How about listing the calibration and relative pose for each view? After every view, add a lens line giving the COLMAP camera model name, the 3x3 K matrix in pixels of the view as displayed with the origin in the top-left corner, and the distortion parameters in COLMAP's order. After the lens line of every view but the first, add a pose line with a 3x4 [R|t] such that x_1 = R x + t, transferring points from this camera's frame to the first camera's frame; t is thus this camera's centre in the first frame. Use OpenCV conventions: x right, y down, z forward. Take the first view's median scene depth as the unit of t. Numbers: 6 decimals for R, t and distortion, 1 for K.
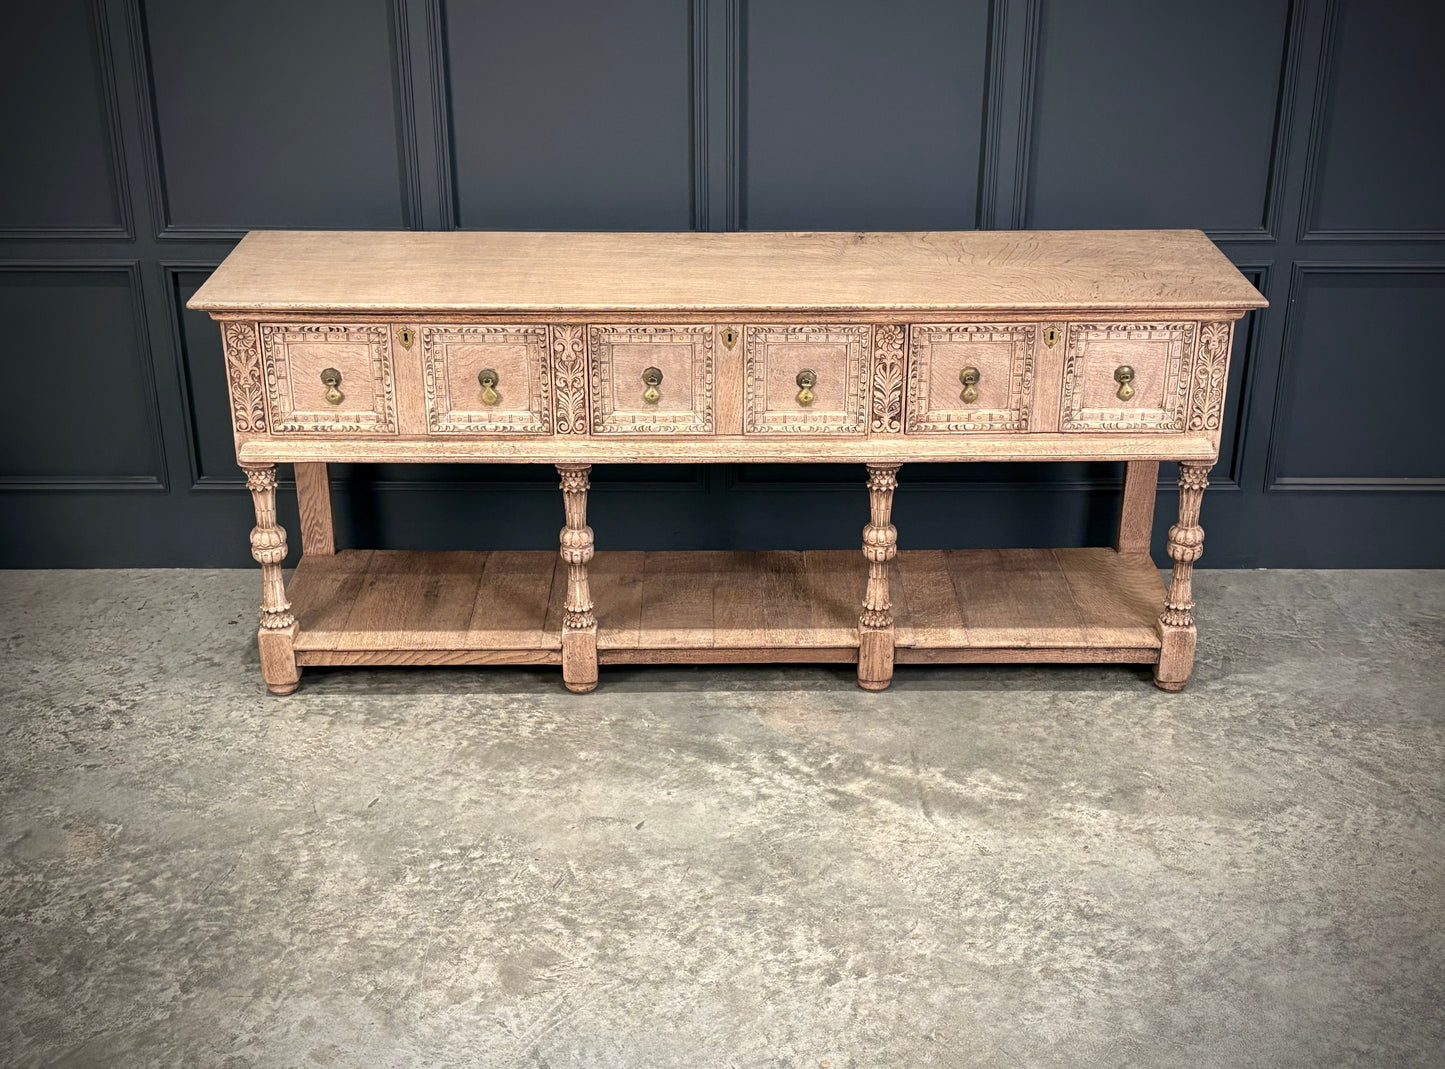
lens RADIAL K [[1840.7, 0, 731.3], [0, 1840.7, 549.3], [0, 0, 1]] dist [0.216061, -0.739764]
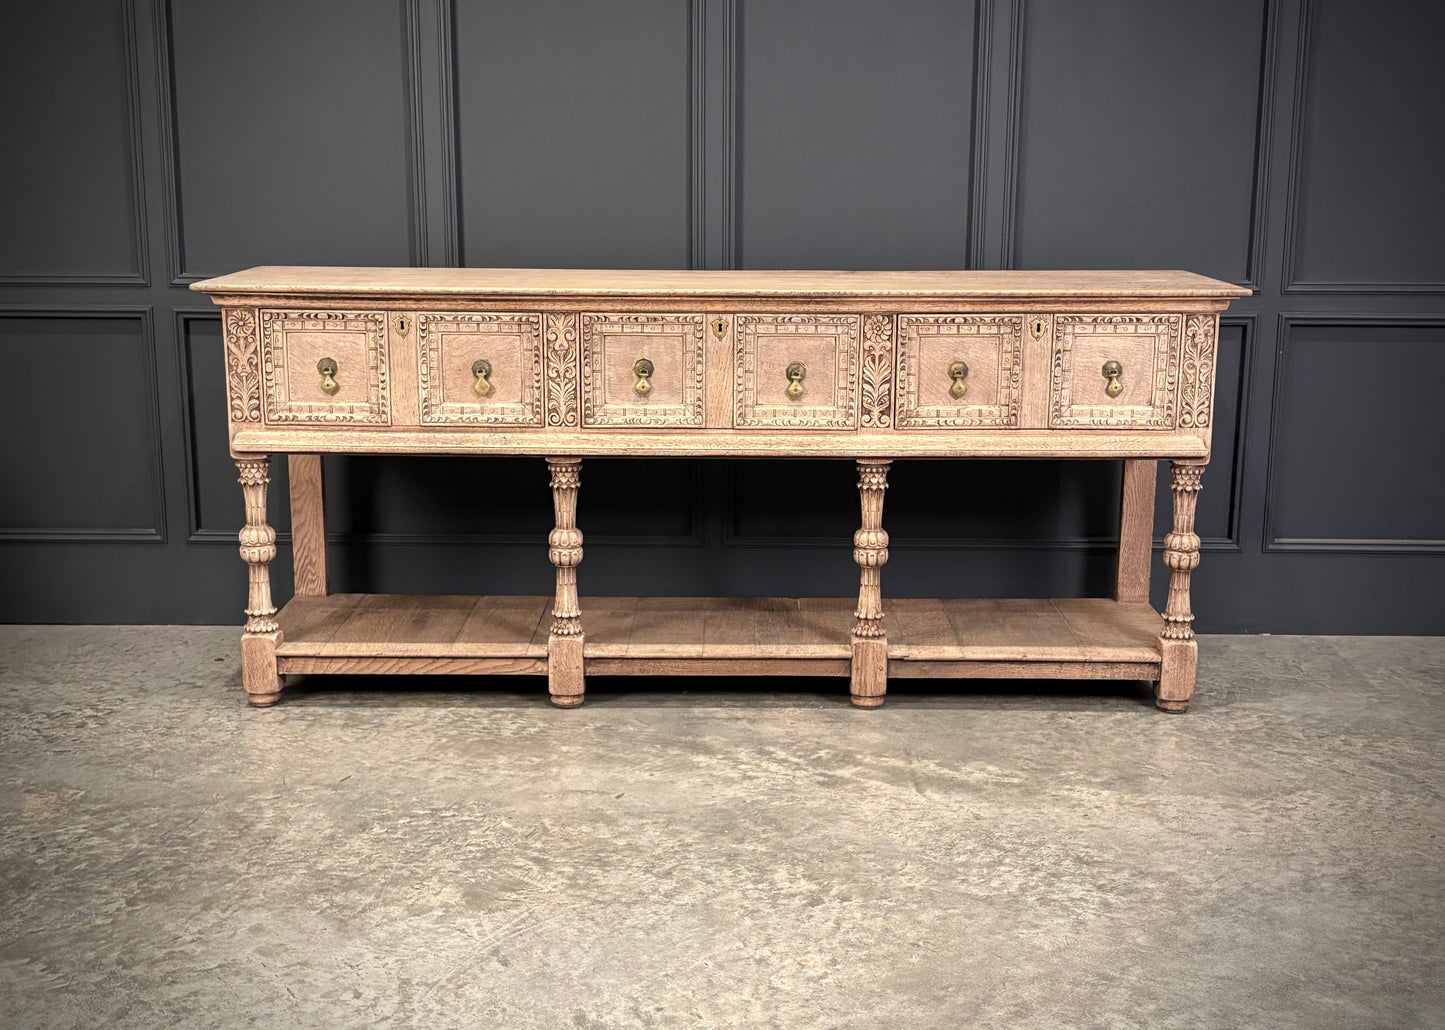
lens RADIAL K [[1808.8, 0, 720.1], [0, 1808.8, 541.8], [0, 0, 1]] dist [0.213705, -0.730694]
pose [[0.999784, 0.007209, -0.019507, 0.019002], [-0.011064, 0.978609, -0.205431, 0.201044], [0.017609, 0.205602, 0.978477, 0.047137]]
